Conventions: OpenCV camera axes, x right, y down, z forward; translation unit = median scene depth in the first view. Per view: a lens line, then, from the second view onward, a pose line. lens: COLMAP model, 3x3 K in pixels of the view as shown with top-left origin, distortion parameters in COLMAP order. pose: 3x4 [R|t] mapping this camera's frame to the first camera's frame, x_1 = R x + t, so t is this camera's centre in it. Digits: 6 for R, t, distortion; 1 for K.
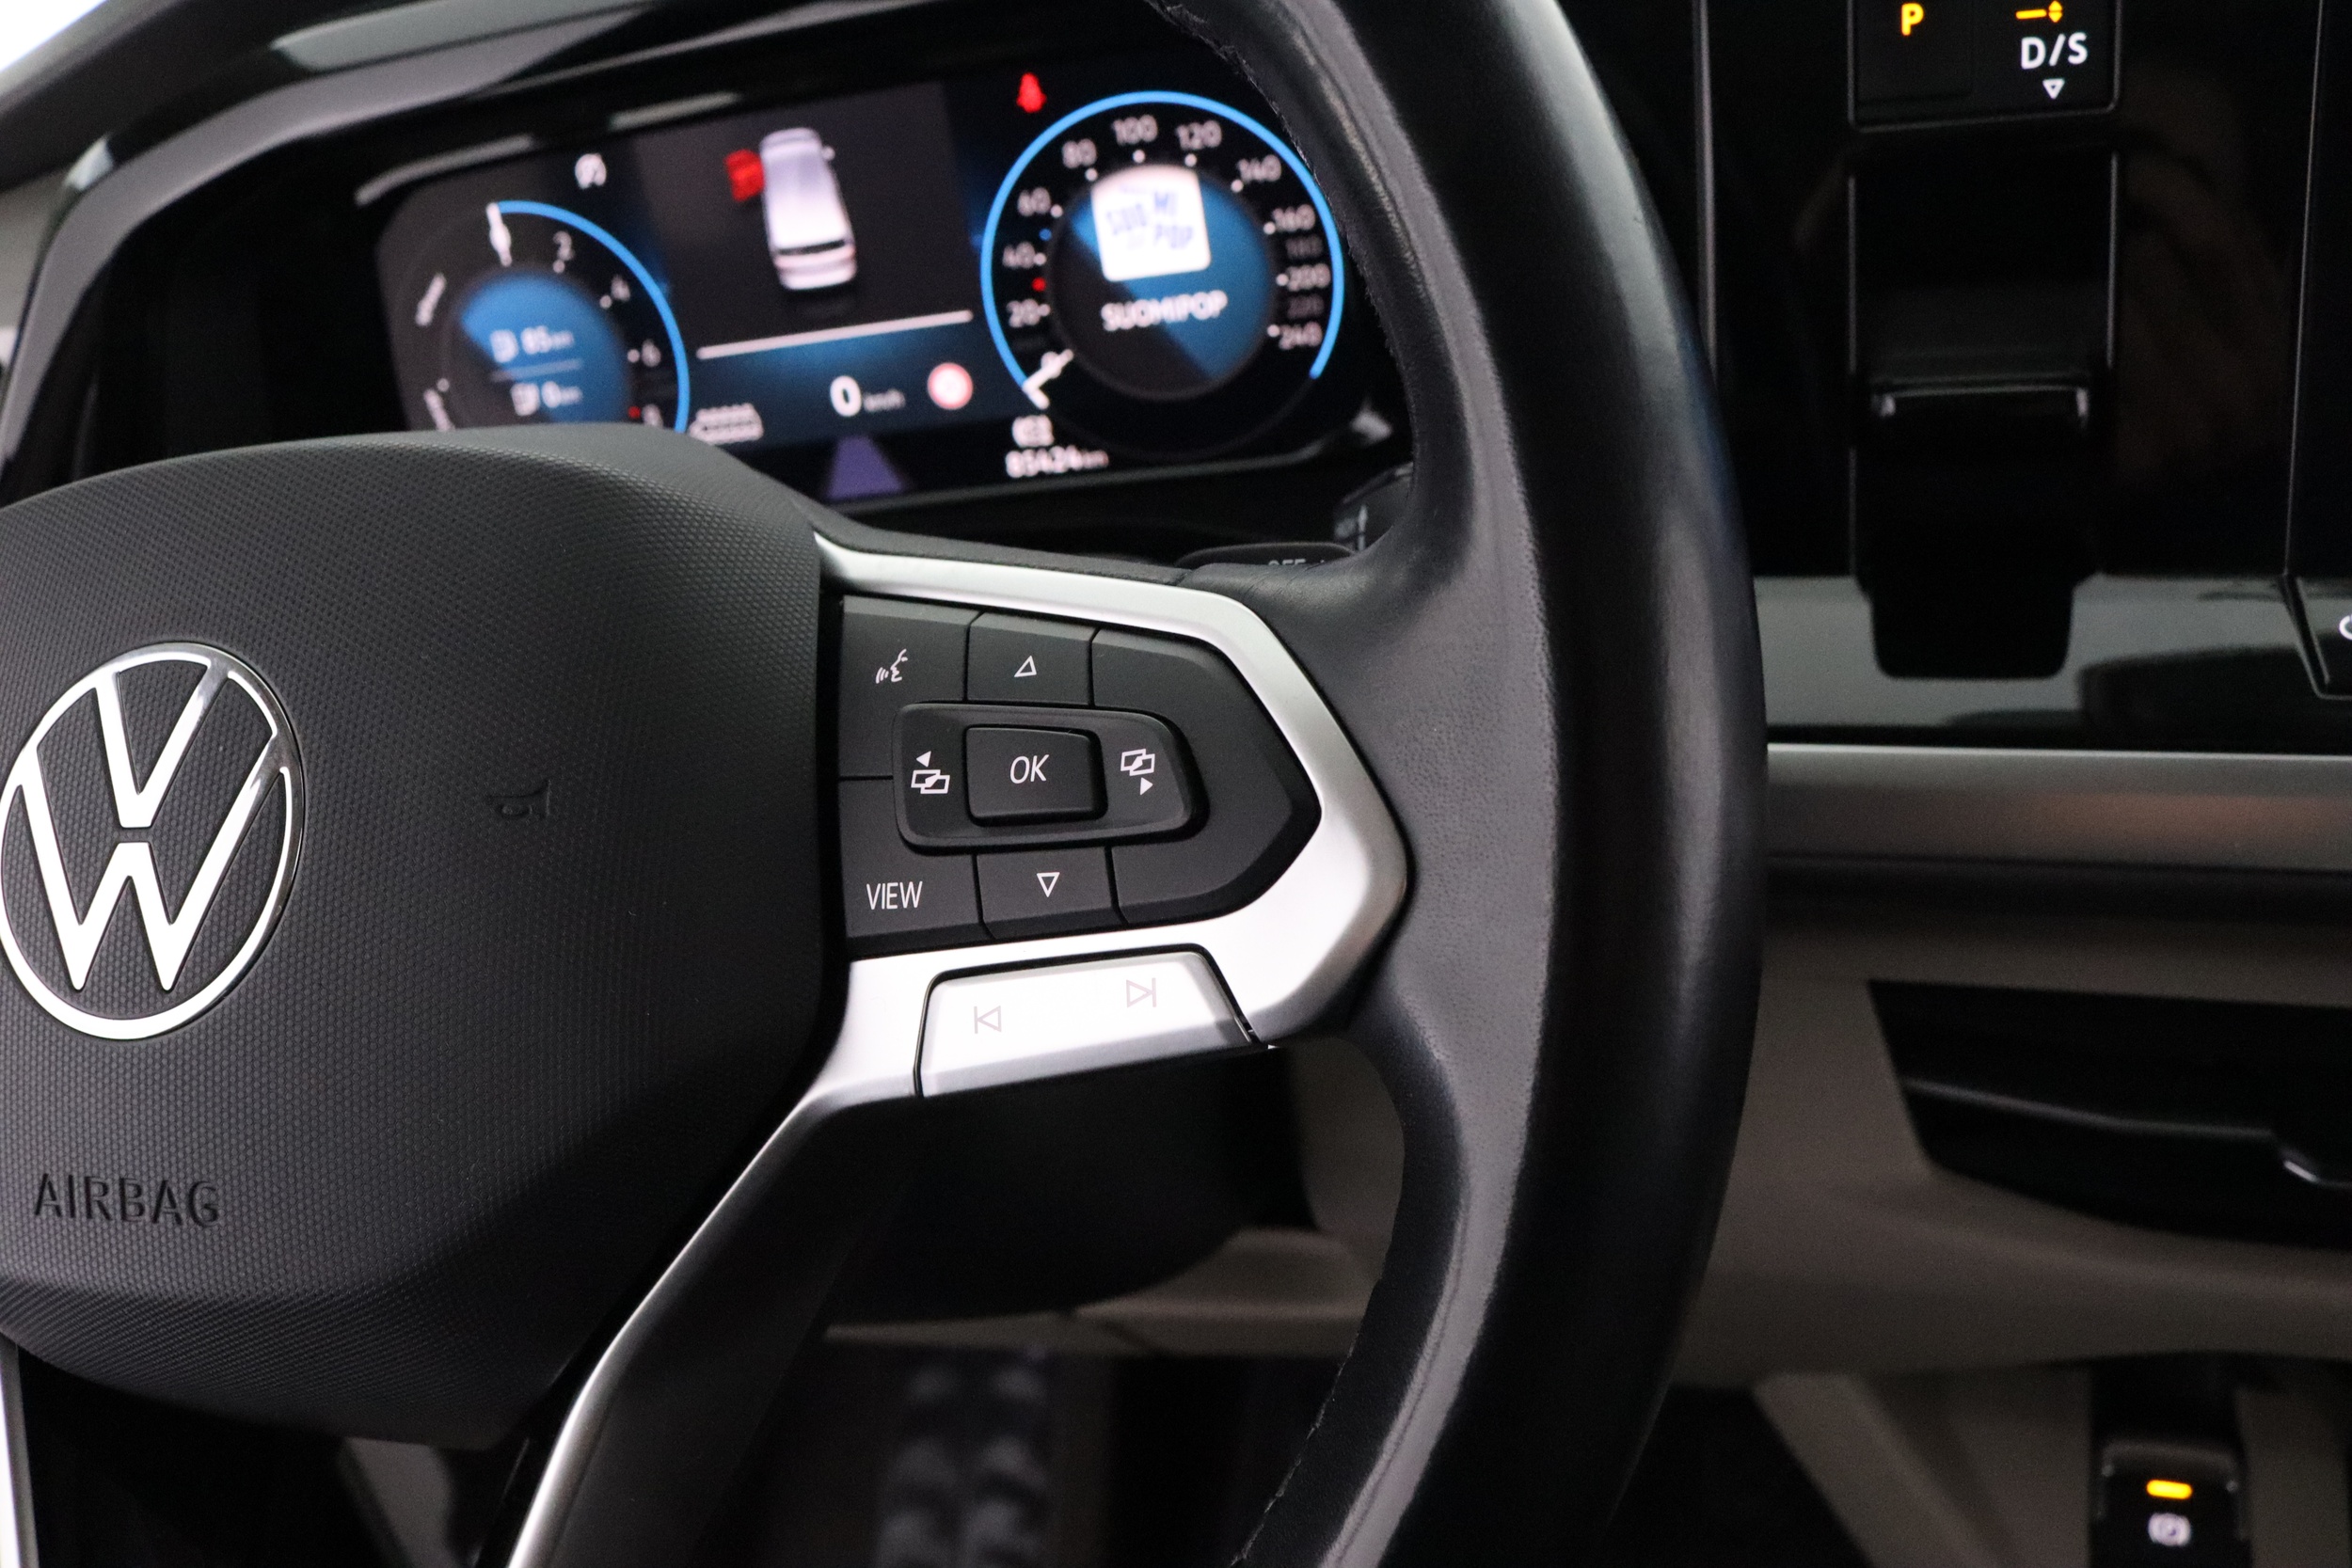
lens RADIAL K [[1869.9, 0, 1171.8], [0, 1869.9, 821.0], [0, 0, 1]] dist [-0.180072, 0.135590]
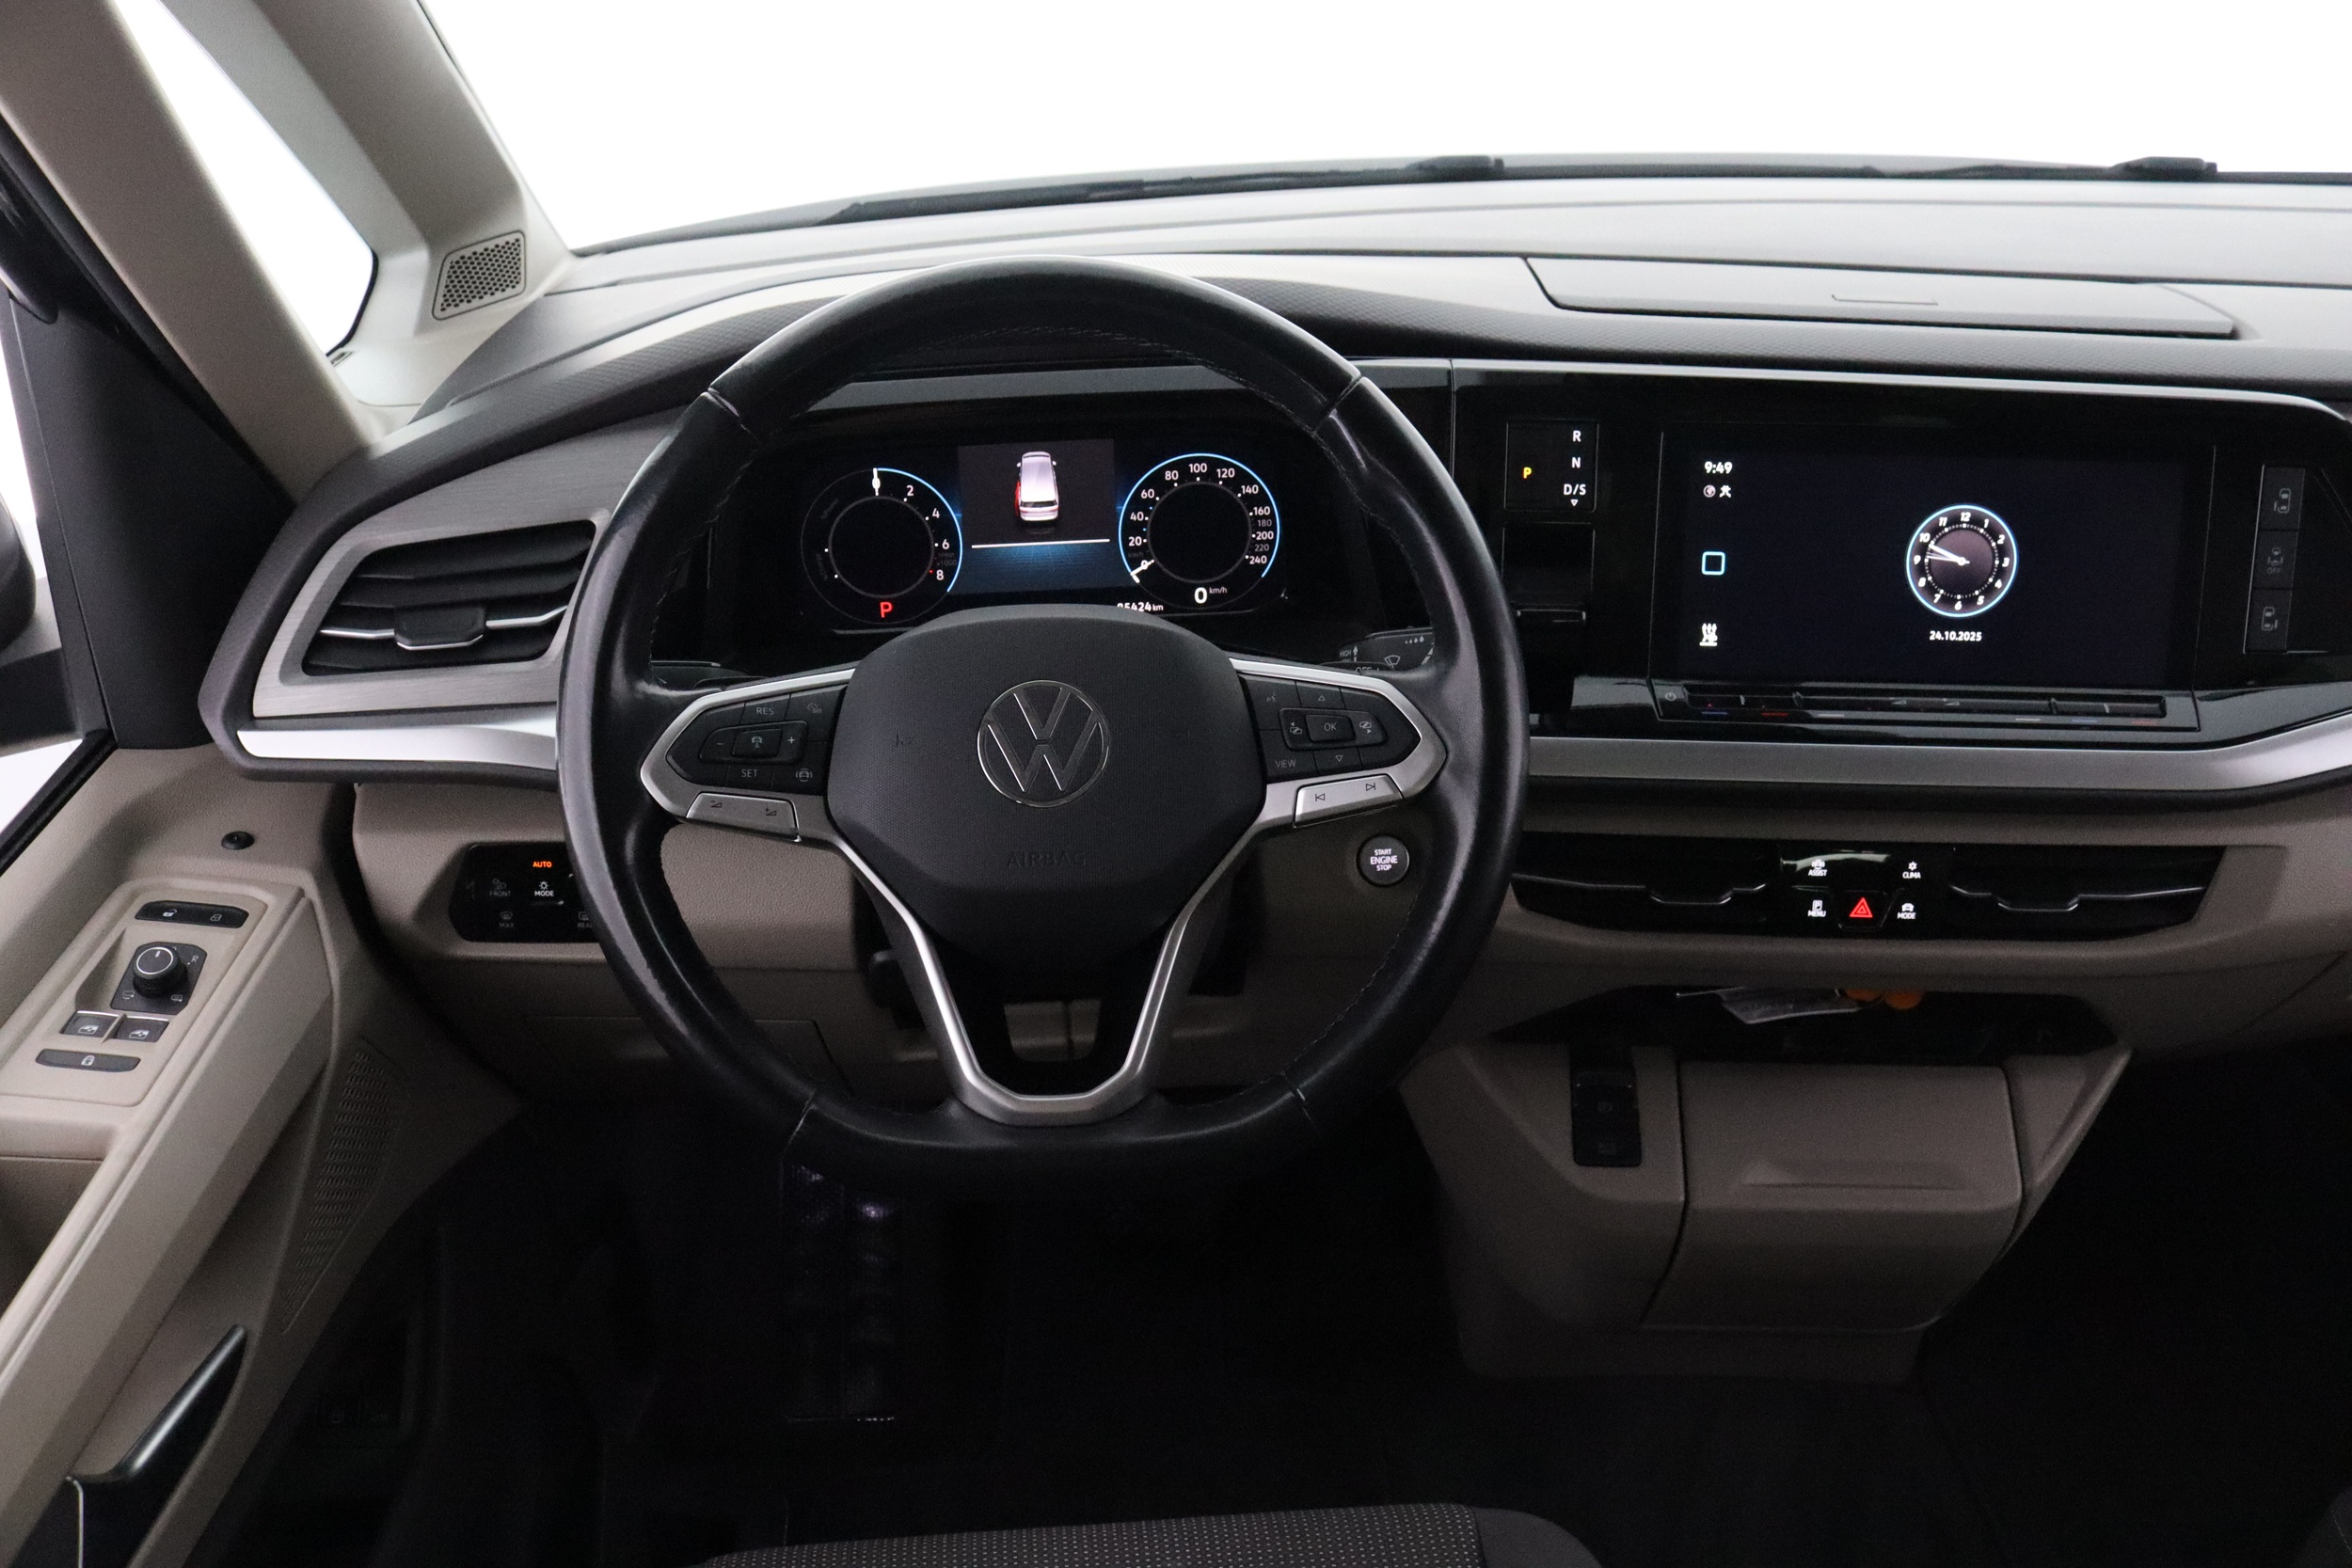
lens RADIAL K [[1869.9, 0, 1171.8], [0, 1869.9, 821.0], [0, 0, 1]] dist [-0.180072, 0.135590]
pose [[0.952784, 0.008474, 0.303530, -0.747661], [0.000901, 0.999527, -0.030734, 0.135142], [-0.303647, 0.029556, 0.952326, -1.185338]]
